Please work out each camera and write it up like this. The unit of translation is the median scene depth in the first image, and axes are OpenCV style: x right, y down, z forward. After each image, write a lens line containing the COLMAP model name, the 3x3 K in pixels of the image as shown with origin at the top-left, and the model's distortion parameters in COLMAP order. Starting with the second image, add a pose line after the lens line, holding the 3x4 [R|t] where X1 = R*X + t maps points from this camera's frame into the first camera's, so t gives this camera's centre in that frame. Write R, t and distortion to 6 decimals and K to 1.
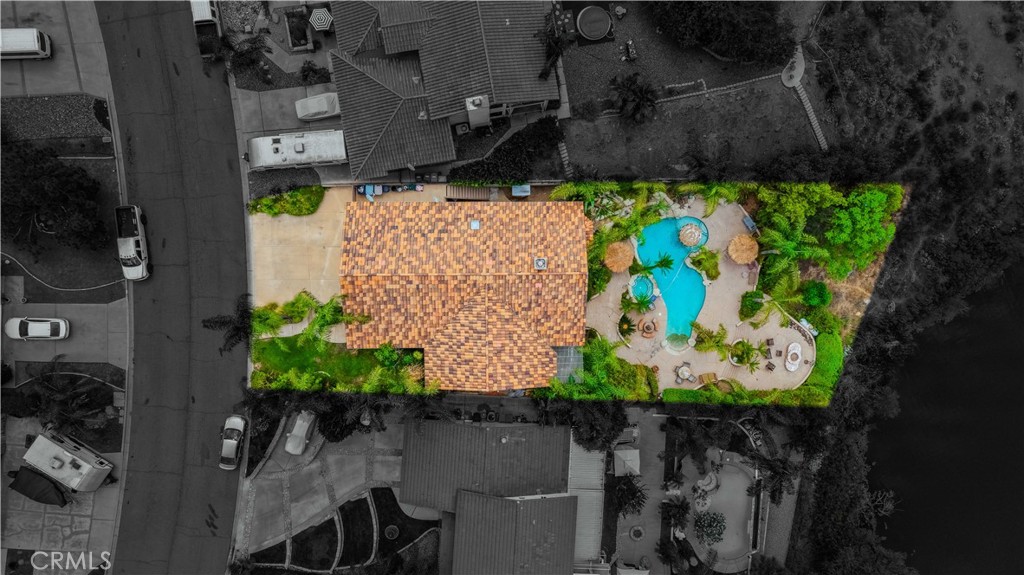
lens RADIAL K [[744.0, 0, 512.8], [0, 744.0, 292.1], [0, 0, 1]] dist [0.174954, -0.264827]
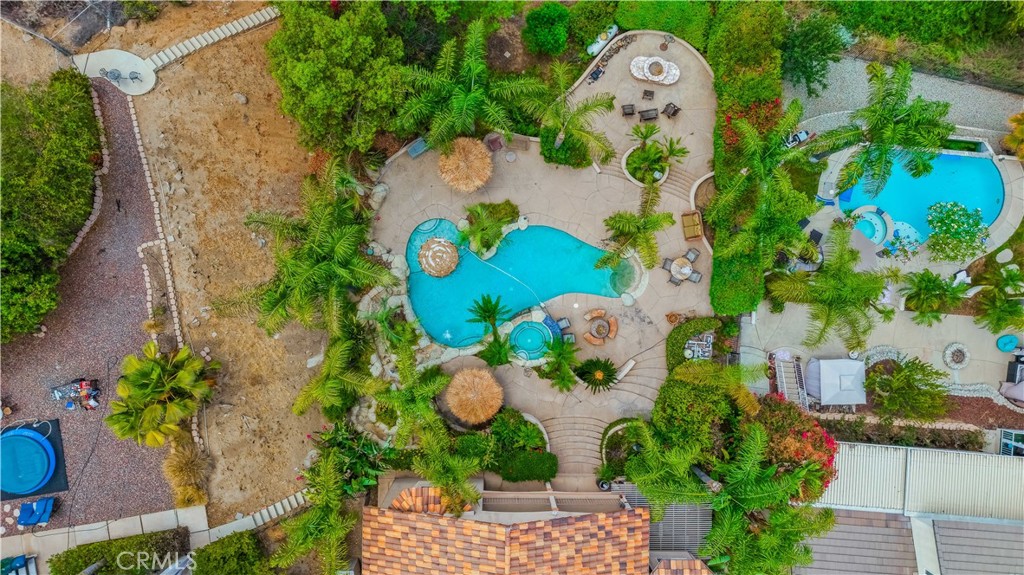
lens RADIAL K [[692.3, 0, 512.0], [0, 692.3, 287.5], [0, 0, 1]] dist [0.081284, -0.067180]
pose [[0.023005, -0.998040, -0.058198, 0.250800], [0.999577, 0.021927, 0.019099, -0.031136], [-0.017785, -0.058613, 0.998122, 0.497610]]
